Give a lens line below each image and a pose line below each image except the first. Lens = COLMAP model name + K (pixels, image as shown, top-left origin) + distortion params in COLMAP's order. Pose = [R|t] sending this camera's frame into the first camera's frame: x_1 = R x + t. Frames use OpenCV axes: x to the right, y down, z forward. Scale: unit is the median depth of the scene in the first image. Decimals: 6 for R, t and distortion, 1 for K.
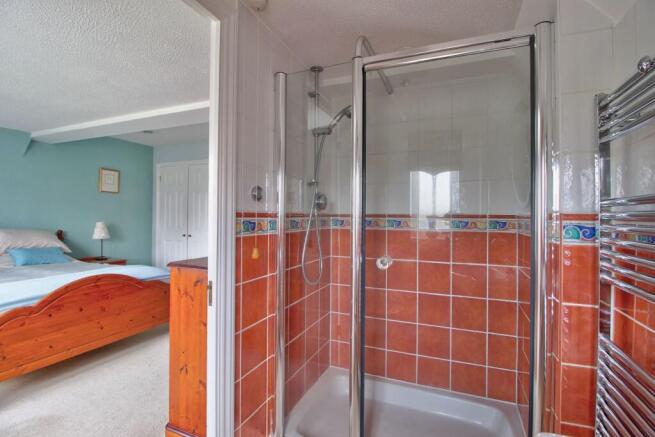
lens RADIAL K [[308.3, 0, 332.9], [0, 308.3, 216.0], [0, 0, 1]] dist [0.000038, -0.013902]
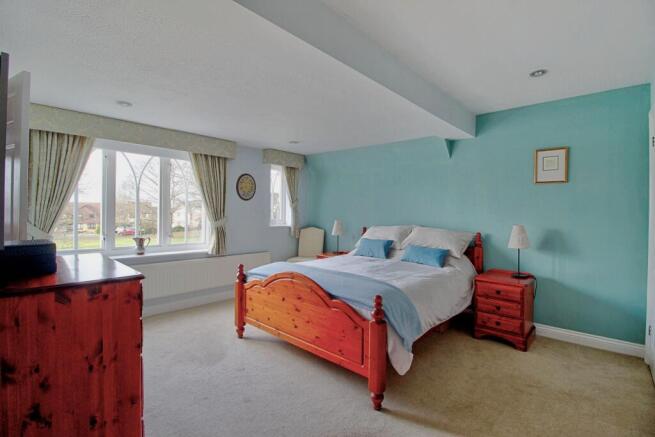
lens RADIAL K [[308.3, 0, 332.9], [0, 308.3, 216.0], [0, 0, 1]] dist [0.000038, -0.013902]
pose [[-0.391468, 0.010619, -0.920131, 0.123119], [0.003118, 0.999943, 0.010213, -0.014764], [0.920186, 0.001129, -0.391479, 1.032958]]
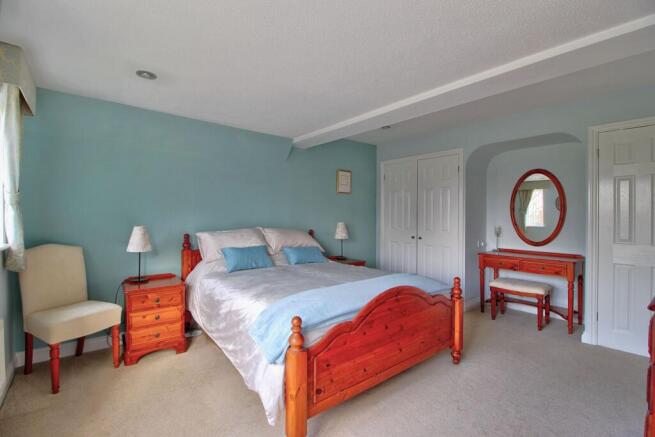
lens RADIAL K [[308.3, 0, 332.9], [0, 308.3, 216.0], [0, 0, 1]] dist [0.000038, -0.013902]
pose [[0.874448, -0.001074, -0.485117, -0.333189], [0.001910, 0.999997, 0.001228, -0.003039], [0.485115, -0.002000, 0.874448, 0.111259]]
